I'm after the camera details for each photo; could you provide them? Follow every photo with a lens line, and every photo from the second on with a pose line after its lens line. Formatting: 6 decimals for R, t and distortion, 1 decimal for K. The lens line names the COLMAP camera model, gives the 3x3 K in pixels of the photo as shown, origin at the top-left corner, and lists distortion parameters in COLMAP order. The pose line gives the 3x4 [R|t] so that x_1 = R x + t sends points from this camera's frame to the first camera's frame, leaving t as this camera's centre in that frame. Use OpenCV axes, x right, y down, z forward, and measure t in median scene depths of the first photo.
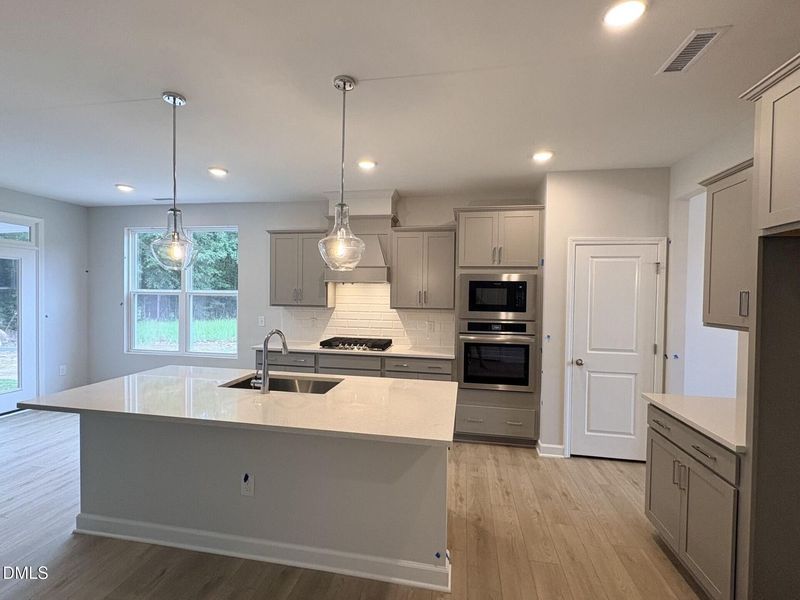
lens RADIAL K [[366.3, 0, 400.0], [0, 366.3, 300.0], [0, 0, 1]] dist [0.021190, -0.000113]
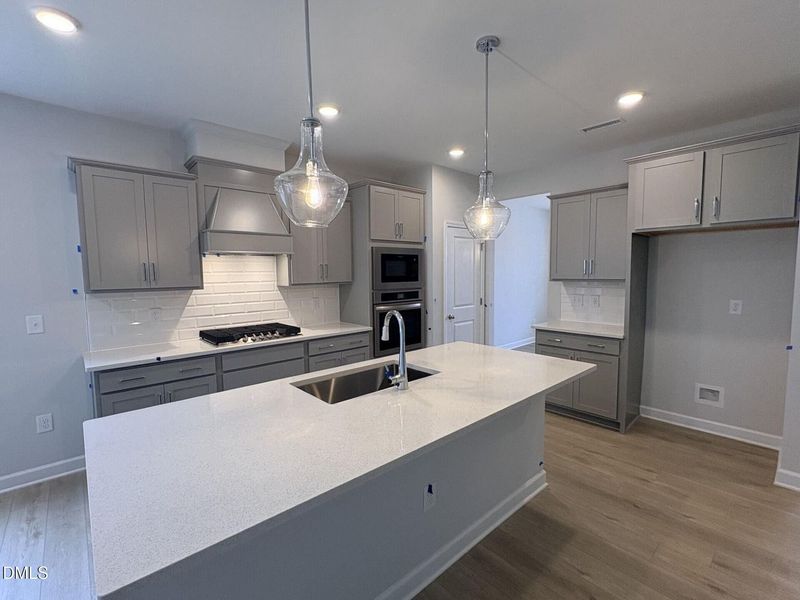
lens RADIAL K [[366.3, 0, 400.0], [0, 366.3, 300.0], [0, 0, 1]] dist [0.021190, -0.000113]
pose [[0.614728, -0.086069, 0.784029, -0.621609], [0.034841, 0.996021, 0.082023, -0.004903], [-0.787969, -0.023105, 0.615281, 0.322272]]
